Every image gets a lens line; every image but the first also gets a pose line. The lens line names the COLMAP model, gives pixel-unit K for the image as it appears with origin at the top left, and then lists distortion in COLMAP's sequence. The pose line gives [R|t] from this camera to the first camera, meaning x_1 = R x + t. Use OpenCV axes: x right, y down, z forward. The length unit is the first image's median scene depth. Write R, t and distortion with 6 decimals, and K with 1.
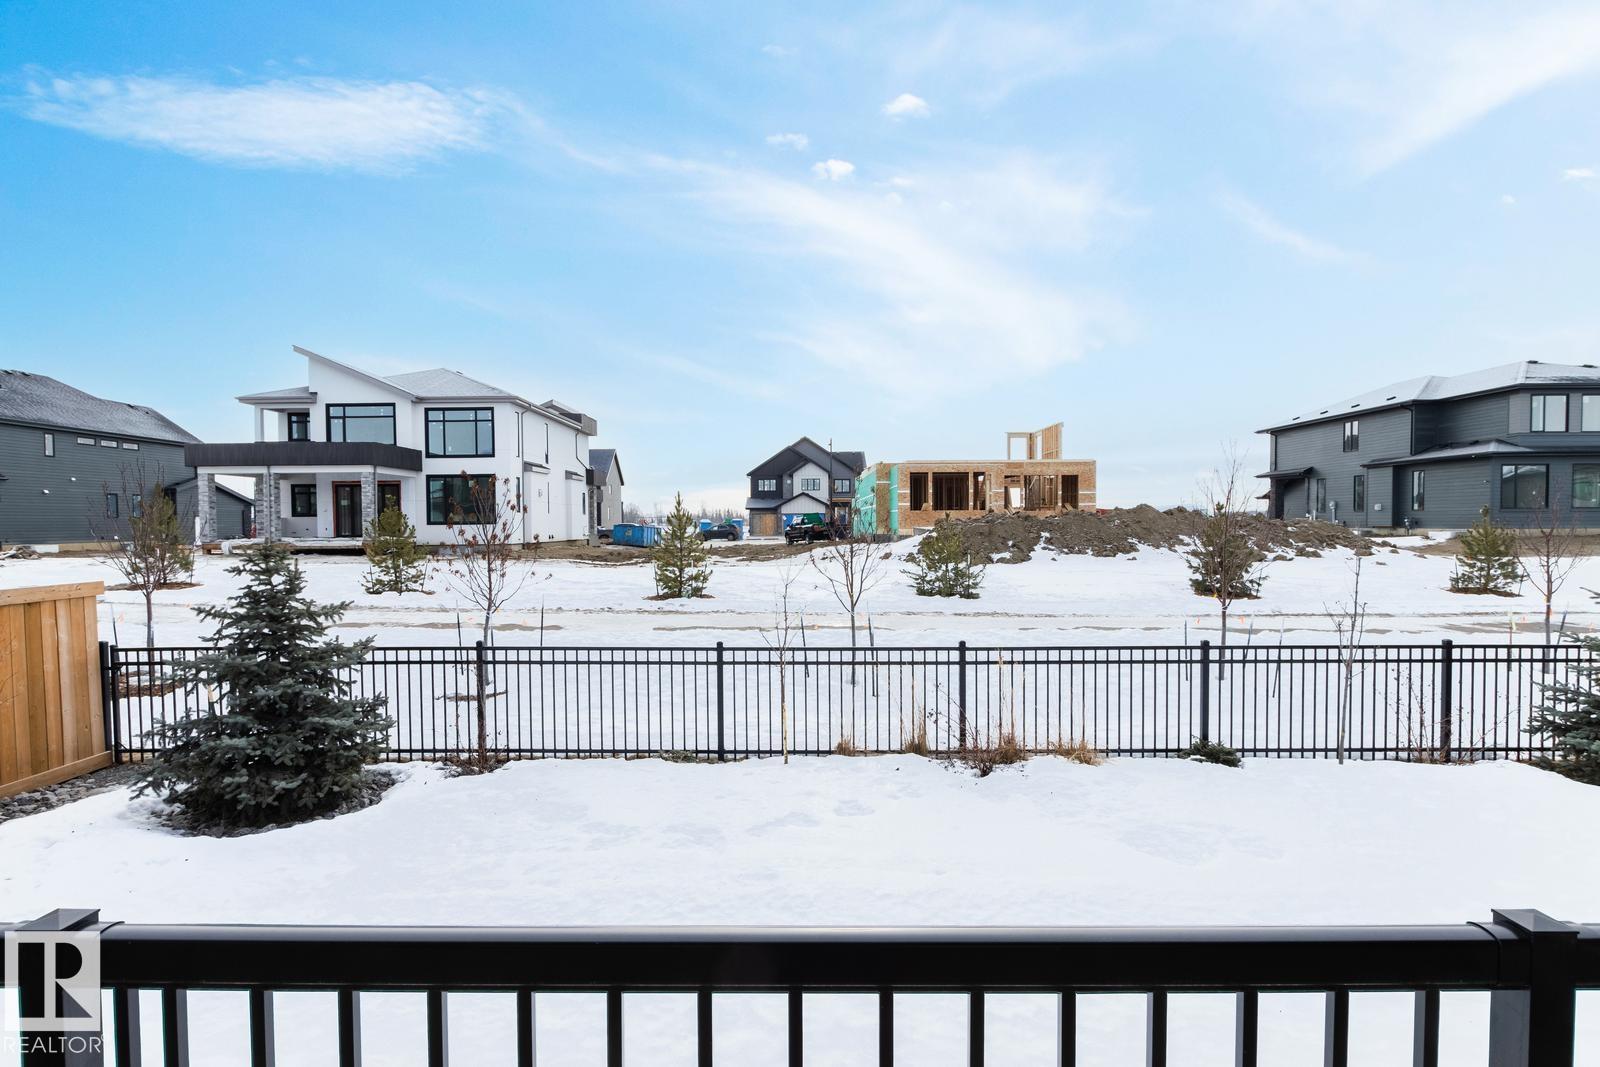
lens RADIAL K [[756.2, 0, 797.0], [0, 756.2, 536.7], [0, 0, 1]] dist [0.009324, -0.004260]
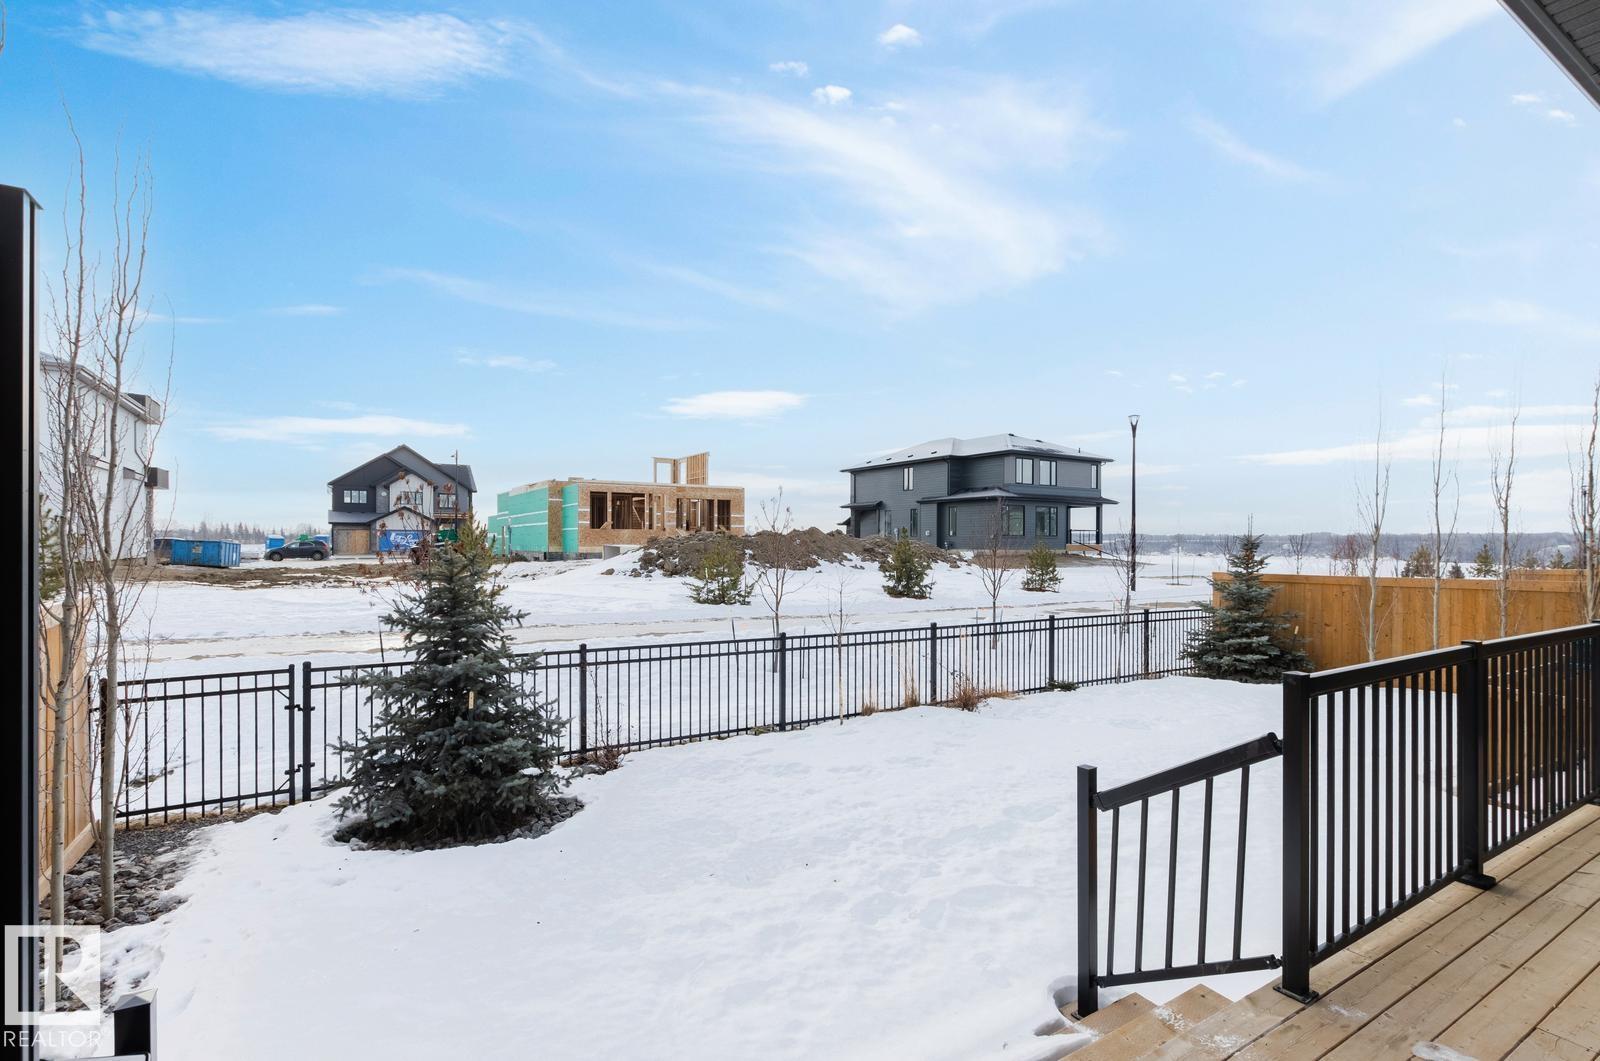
lens RADIAL K [[756.2, 0, 808.1], [0, 756.2, 542.7], [0, 0, 1]] dist [0.009324, -0.004260]
pose [[0.844933, 0.009744, 0.534783, -0.130713], [0.000951, 0.999805, -0.019719, 0.003668], [-0.534871, 0.017170, 0.844759, -0.006704]]
